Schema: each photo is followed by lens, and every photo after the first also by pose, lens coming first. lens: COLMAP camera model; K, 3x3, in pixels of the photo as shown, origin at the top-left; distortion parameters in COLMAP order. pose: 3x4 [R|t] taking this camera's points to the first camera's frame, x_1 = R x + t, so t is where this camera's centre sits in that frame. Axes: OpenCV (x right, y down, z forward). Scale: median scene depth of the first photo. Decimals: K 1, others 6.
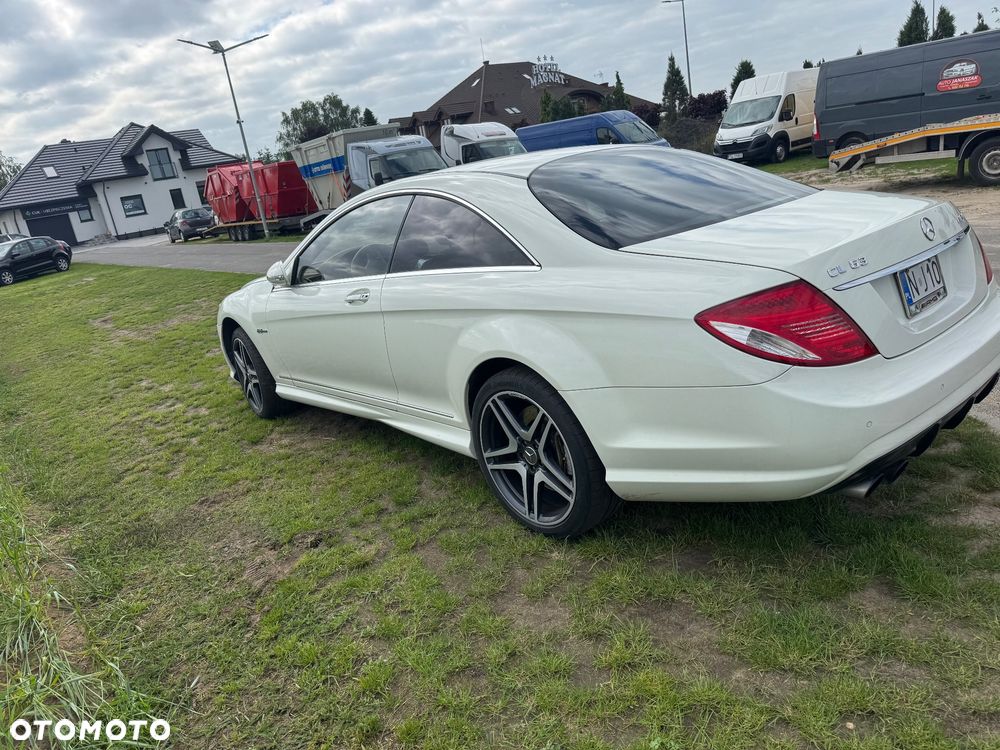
lens RADIAL K [[705.2, 0, 498.5], [0, 705.2, 382.9], [0, 0, 1]] dist [0.059515, -0.086972]
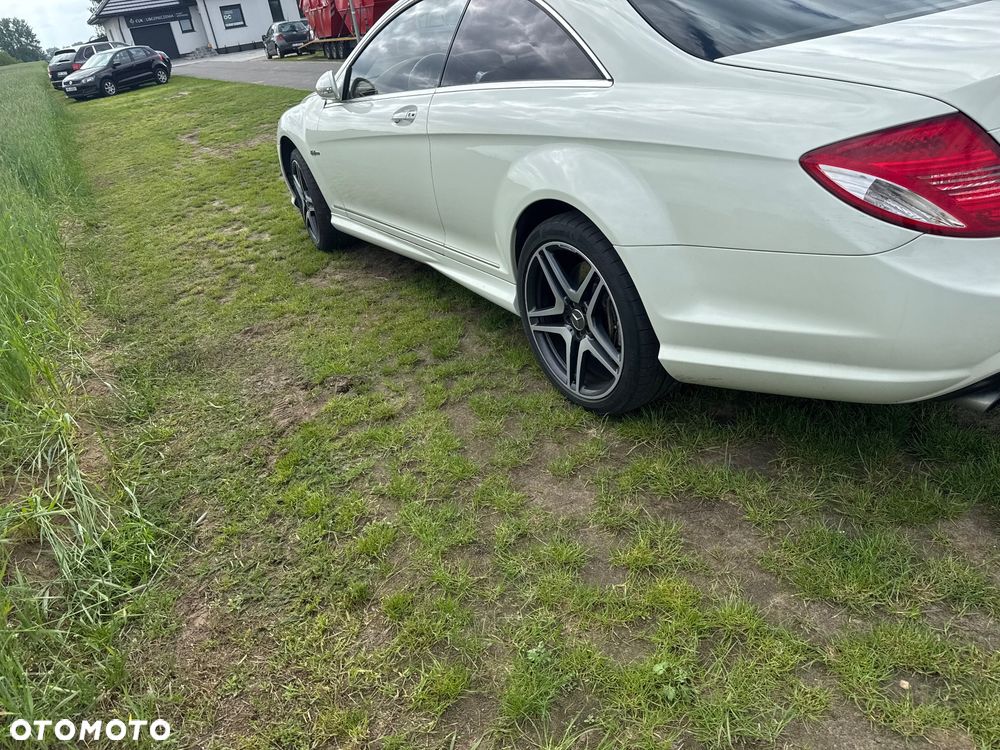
lens RADIAL K [[698.3, 0, 487.9], [0, 698.3, 386.0], [0, 0, 1]] dist [0.089360, -0.126948]
pose [[0.986227, 0.104221, -0.128433, 0.060011], [-0.073765, 0.972150, 0.222446, -0.000194], [0.148039, -0.209908, 0.966449, 0.143459]]
